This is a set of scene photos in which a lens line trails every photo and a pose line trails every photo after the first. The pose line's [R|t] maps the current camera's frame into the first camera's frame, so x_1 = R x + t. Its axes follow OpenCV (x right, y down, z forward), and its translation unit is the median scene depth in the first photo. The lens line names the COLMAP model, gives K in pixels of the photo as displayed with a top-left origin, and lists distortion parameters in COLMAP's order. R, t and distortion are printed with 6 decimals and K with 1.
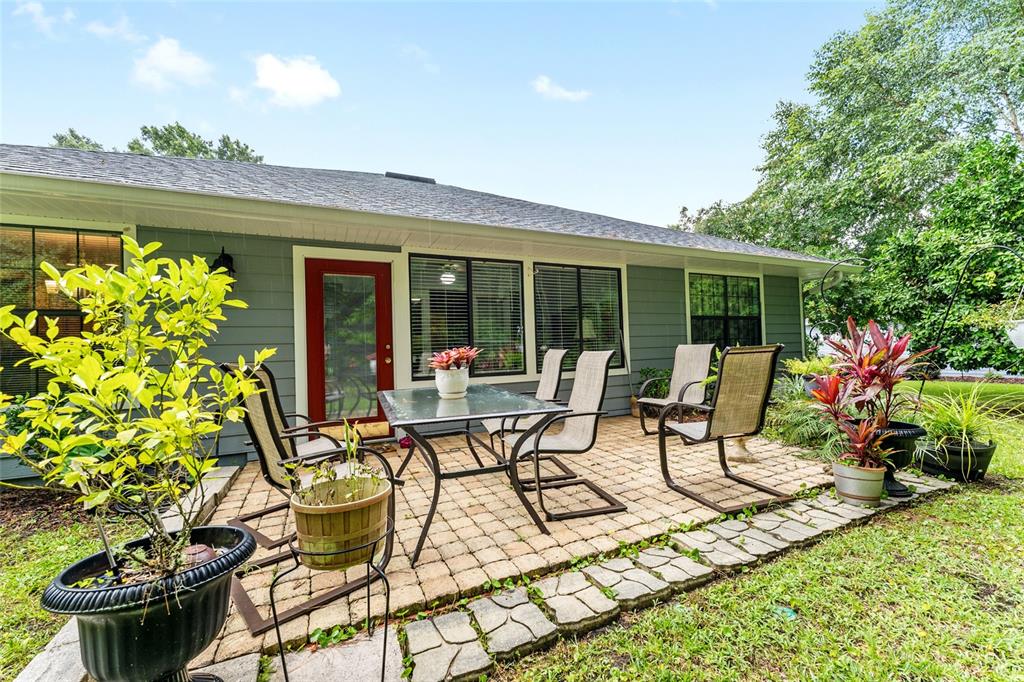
lens RADIAL K [[408.1, 0, 511.4], [0, 408.1, 345.1], [0, 0, 1]] dist [0.002694, -0.001701]
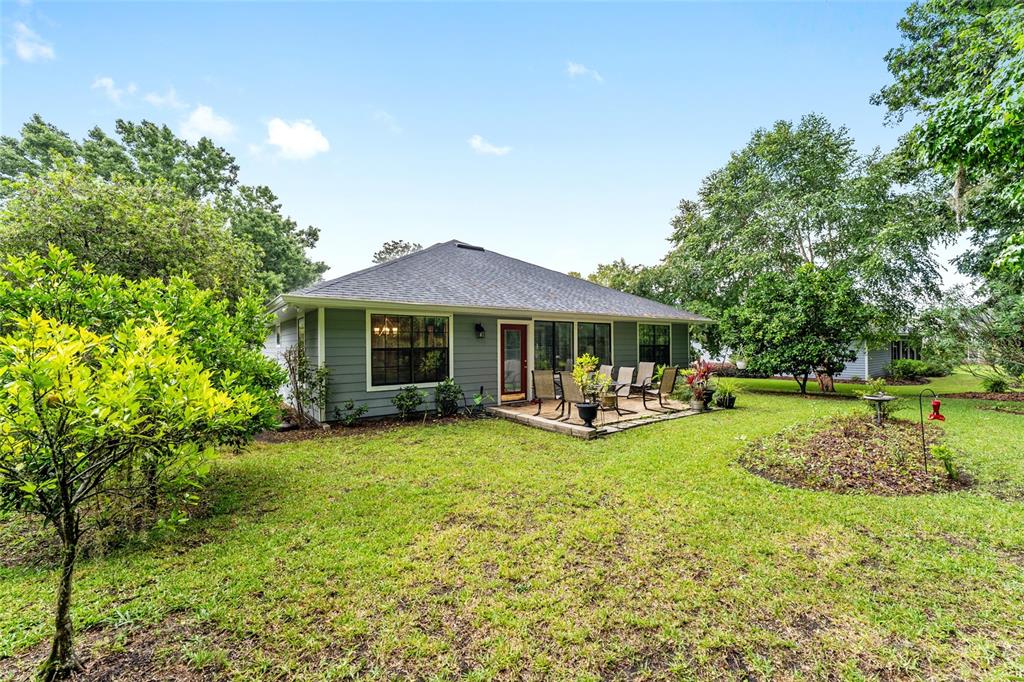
lens RADIAL K [[408.1, 0, 514.7], [0, 408.1, 342.5], [0, 0, 1]] dist [0.002694, -0.001701]
pose [[0.979597, 0.027971, 0.199017, -0.833078], [-0.028221, 0.999600, -0.001582, -0.095121], [-0.198982, -0.004067, 0.979995, -1.263219]]
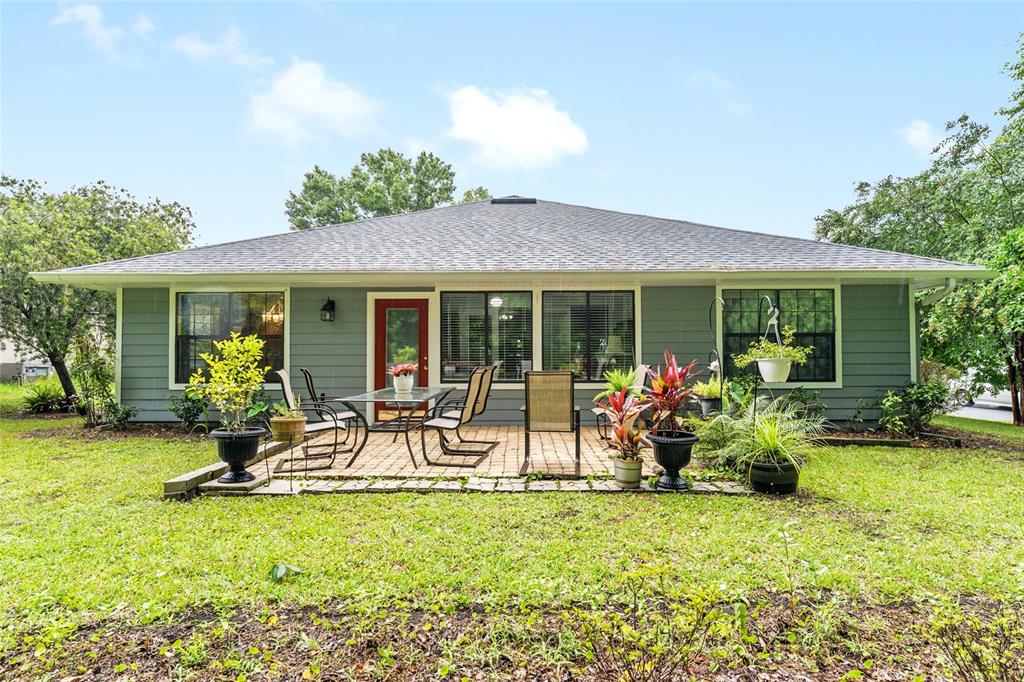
lens RADIAL K [[480.2, 0, 513.5], [0, 480.2, 344.1], [0, 0, 1]] dist [0.003226, 0.000274]
pose [[0.902179, 0.020850, -0.430858, 0.701299], [-0.020791, 0.999772, 0.004846, -0.058462], [0.430861, 0.004586, 0.902407, -0.384389]]
